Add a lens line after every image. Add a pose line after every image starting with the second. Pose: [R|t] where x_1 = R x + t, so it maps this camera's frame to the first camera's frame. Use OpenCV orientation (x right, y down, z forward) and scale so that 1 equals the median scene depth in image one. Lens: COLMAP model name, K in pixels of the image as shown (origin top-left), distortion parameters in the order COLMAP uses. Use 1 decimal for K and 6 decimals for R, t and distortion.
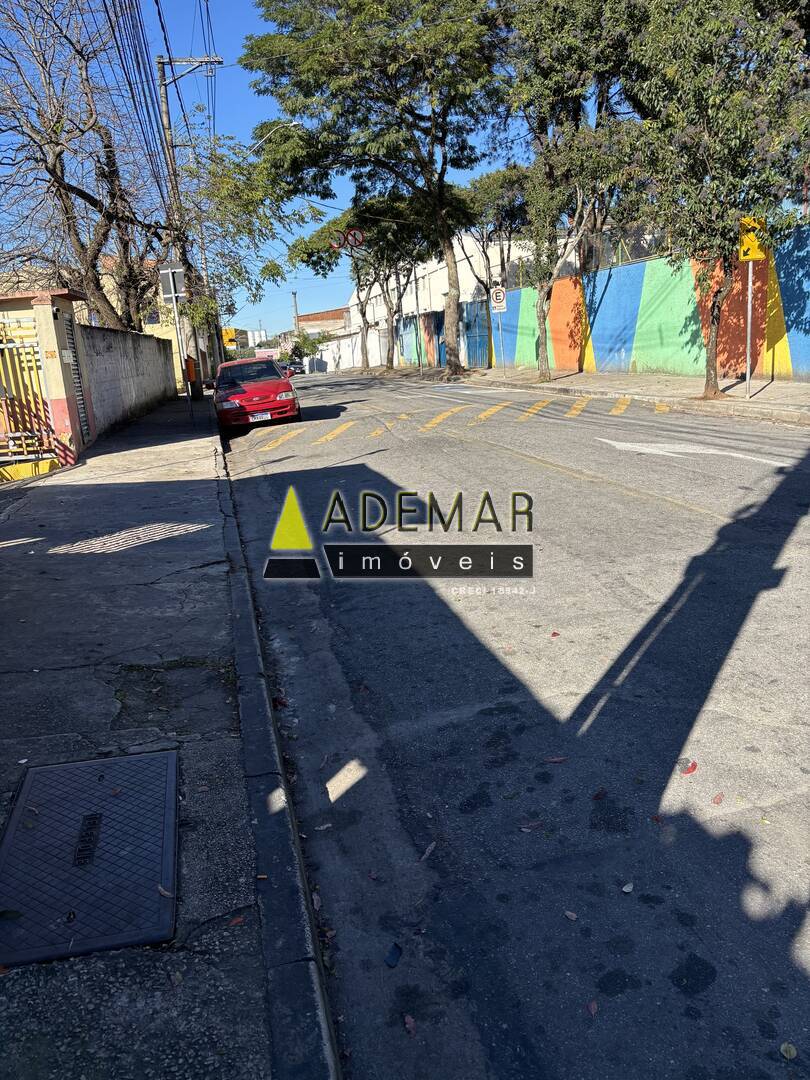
lens RADIAL K [[807.4, 0, 405.0], [0, 807.4, 540.0], [0, 0, 1]] dist [0.034614, 0.002054]
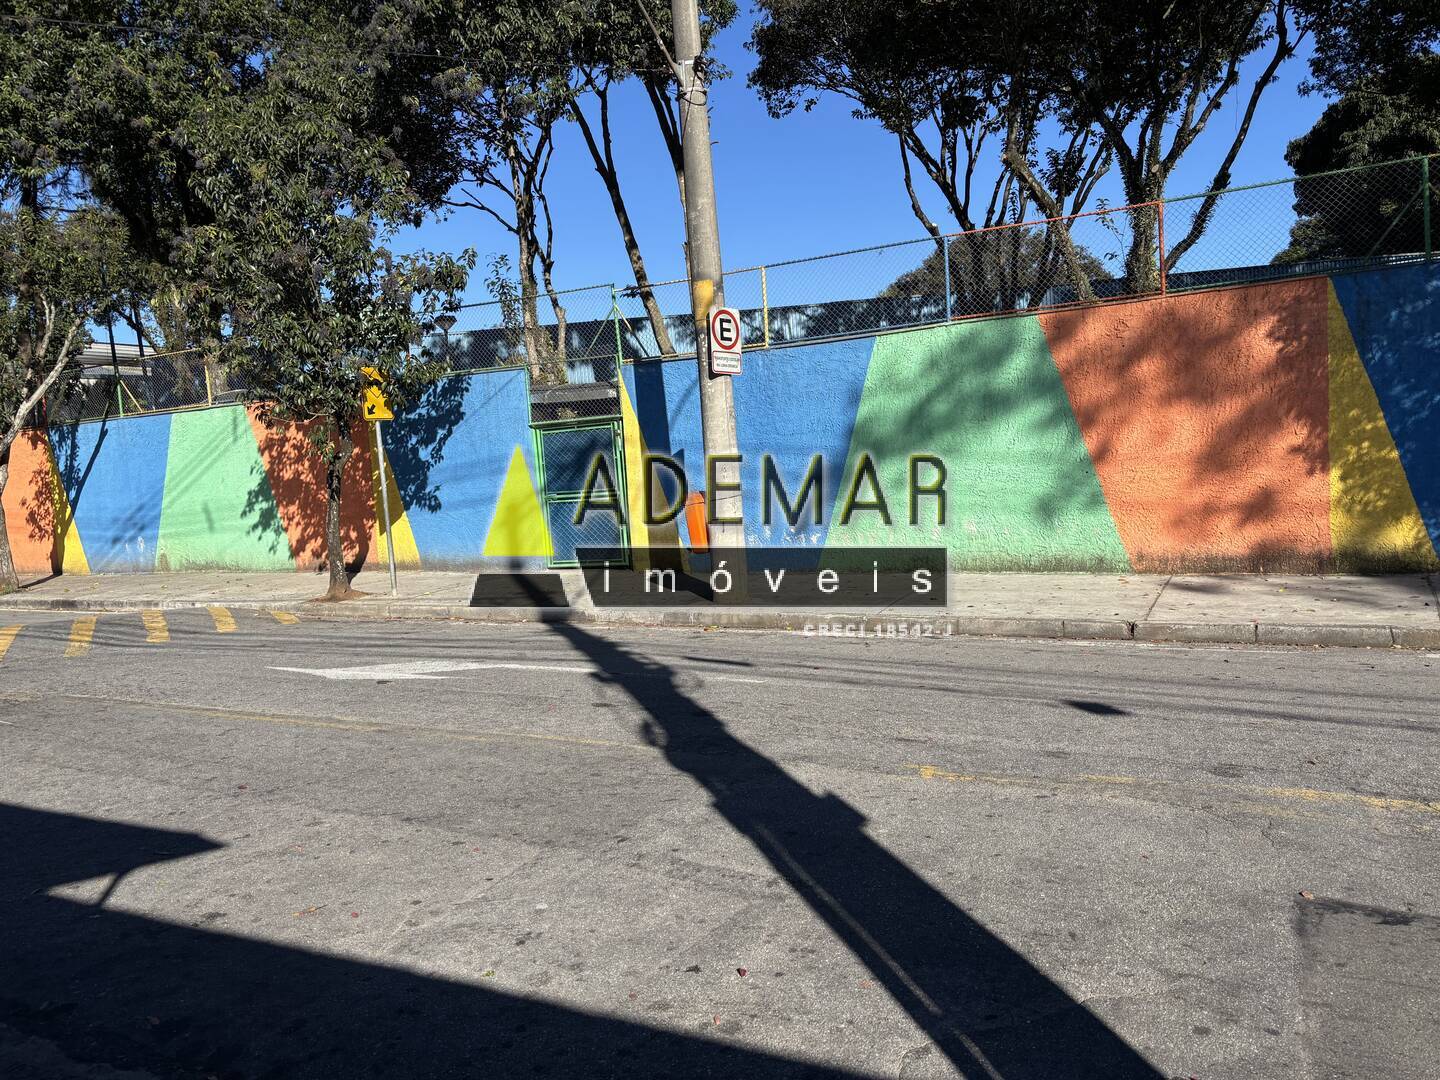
lens RADIAL K [[1096.2, 0, 720.0], [0, 1096.2, 540.0], [0, 0, 1]] dist [0.046239, -0.044015]
pose [[0.682003, -0.033559, 0.730579, -0.113519], [0.196607, 0.970586, -0.138951, -0.023575], [-0.704427, 0.238402, 0.668541, 0.098808]]
